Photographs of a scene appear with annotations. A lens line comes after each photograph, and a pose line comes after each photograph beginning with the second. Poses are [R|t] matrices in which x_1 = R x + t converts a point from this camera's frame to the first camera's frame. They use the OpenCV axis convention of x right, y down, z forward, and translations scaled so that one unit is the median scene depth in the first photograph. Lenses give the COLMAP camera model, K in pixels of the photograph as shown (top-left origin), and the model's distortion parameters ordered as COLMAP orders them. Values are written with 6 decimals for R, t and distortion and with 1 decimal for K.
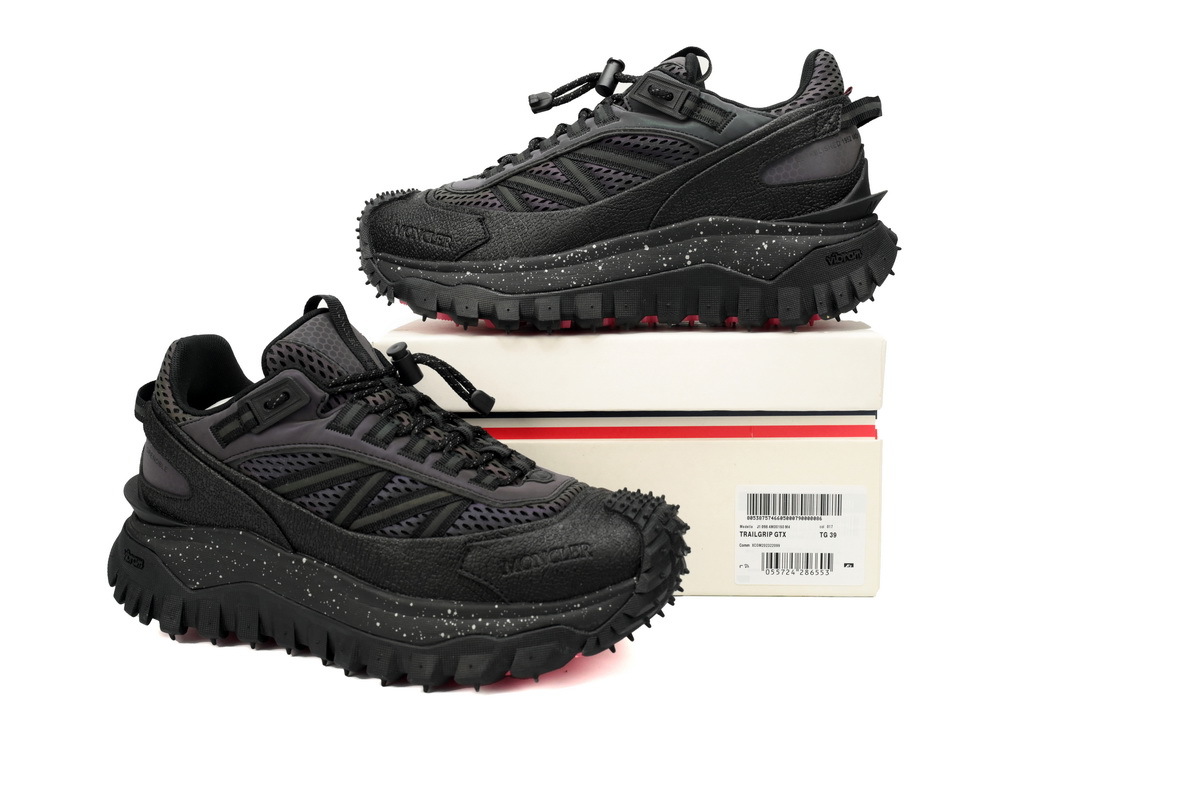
lens RADIAL K [[1143.7, 0, 600.0], [0, 1143.7, 400.0], [0, 0, 1]] dist [0.003555, -0.001319]
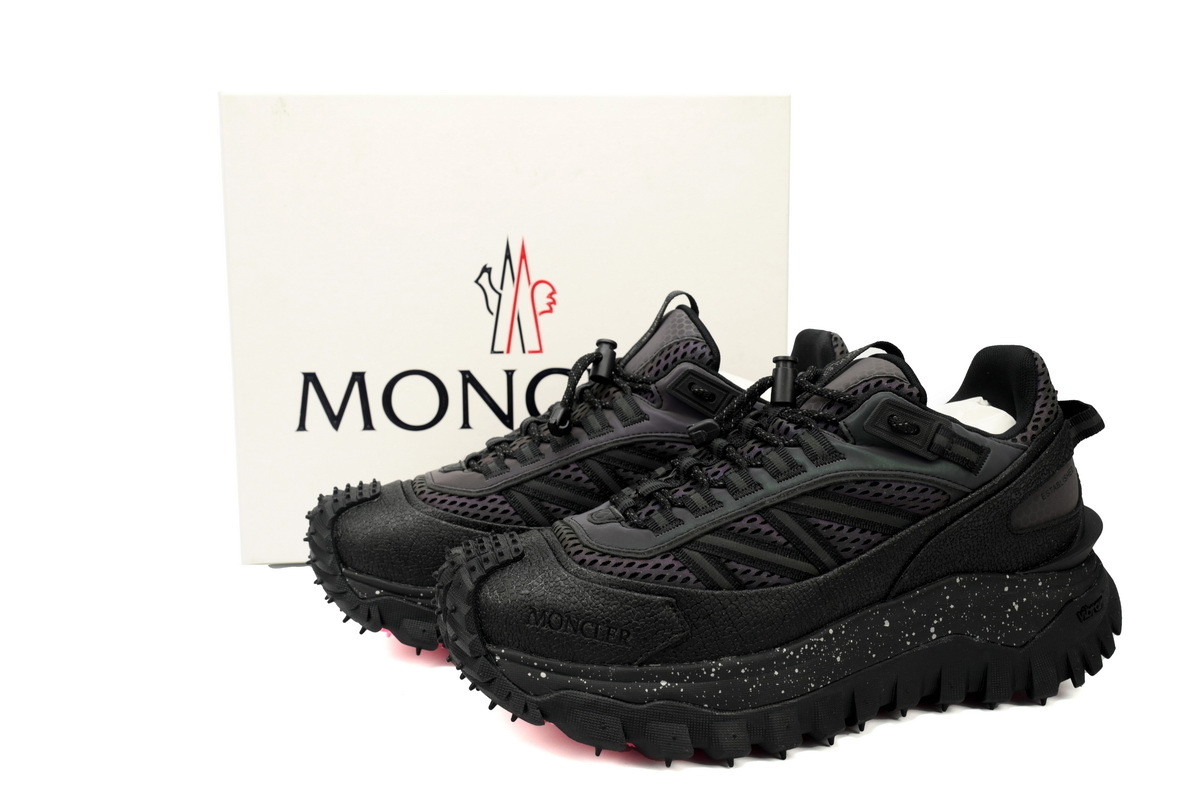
lens RADIAL K [[1143.7, 0, 600.0], [0, 1143.7, 400.0], [0, 0, 1]] dist [0.003555, -0.001319]
pose [[0.921380, -0.046650, 0.385853, -0.422759], [0.056237, 0.998325, -0.013590, -0.282729], [-0.384572, 0.034221, 0.922460, 0.367981]]
